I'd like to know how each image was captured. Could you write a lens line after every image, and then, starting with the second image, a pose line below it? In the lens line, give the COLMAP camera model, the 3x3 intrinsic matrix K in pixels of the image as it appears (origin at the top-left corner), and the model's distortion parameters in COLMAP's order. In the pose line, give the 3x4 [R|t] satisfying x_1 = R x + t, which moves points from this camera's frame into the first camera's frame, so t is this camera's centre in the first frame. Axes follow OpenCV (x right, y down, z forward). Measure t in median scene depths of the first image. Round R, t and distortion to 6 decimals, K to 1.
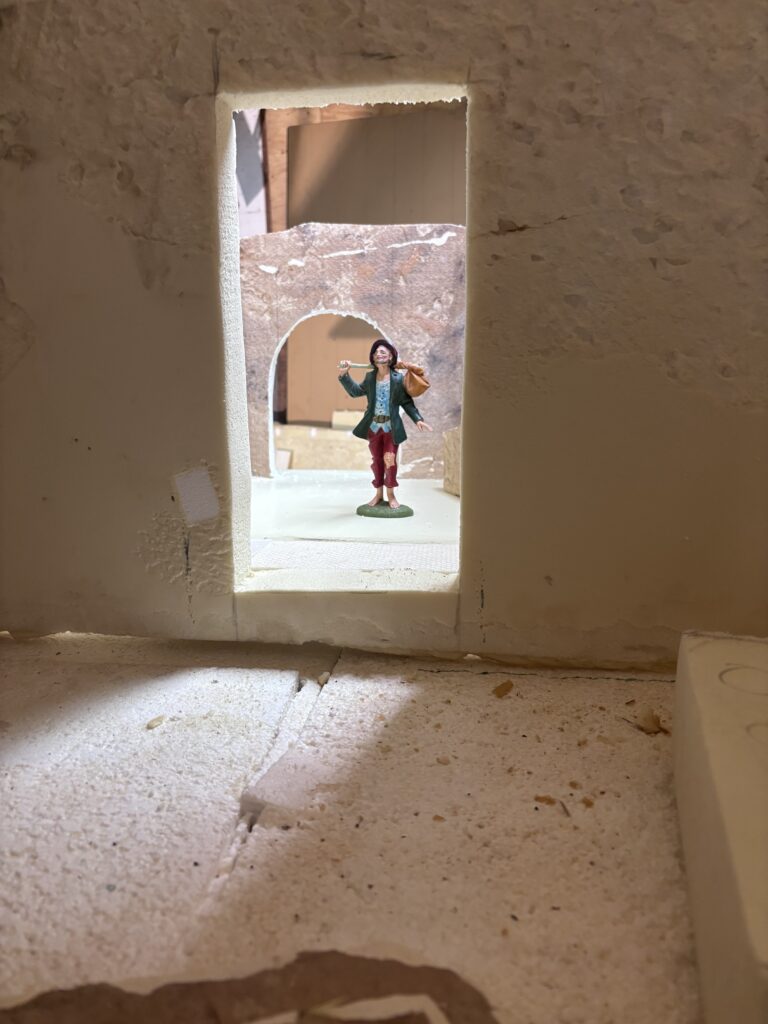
lens RADIAL K [[764.6, 0, 384.4], [0, 764.6, 517.1], [0, 0, 1]] dist [0.025556, -0.034522]
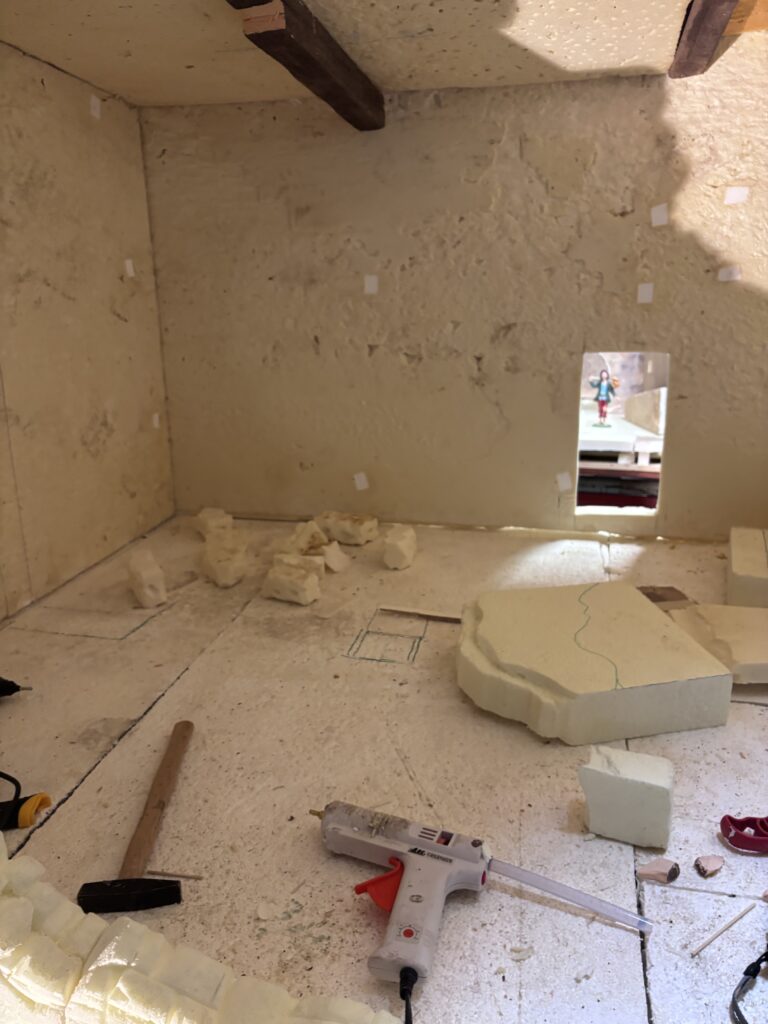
lens RADIAL K [[764.6, 0, 384.8], [0, 764.6, 505.8], [0, 0, 1]] dist [0.025556, -0.034522]
pose [[0.993879, 0.021644, -0.108334, -0.685470], [-0.014579, 0.997740, 0.065593, -0.132450], [0.109509, -0.063613, 0.991948, -2.244107]]
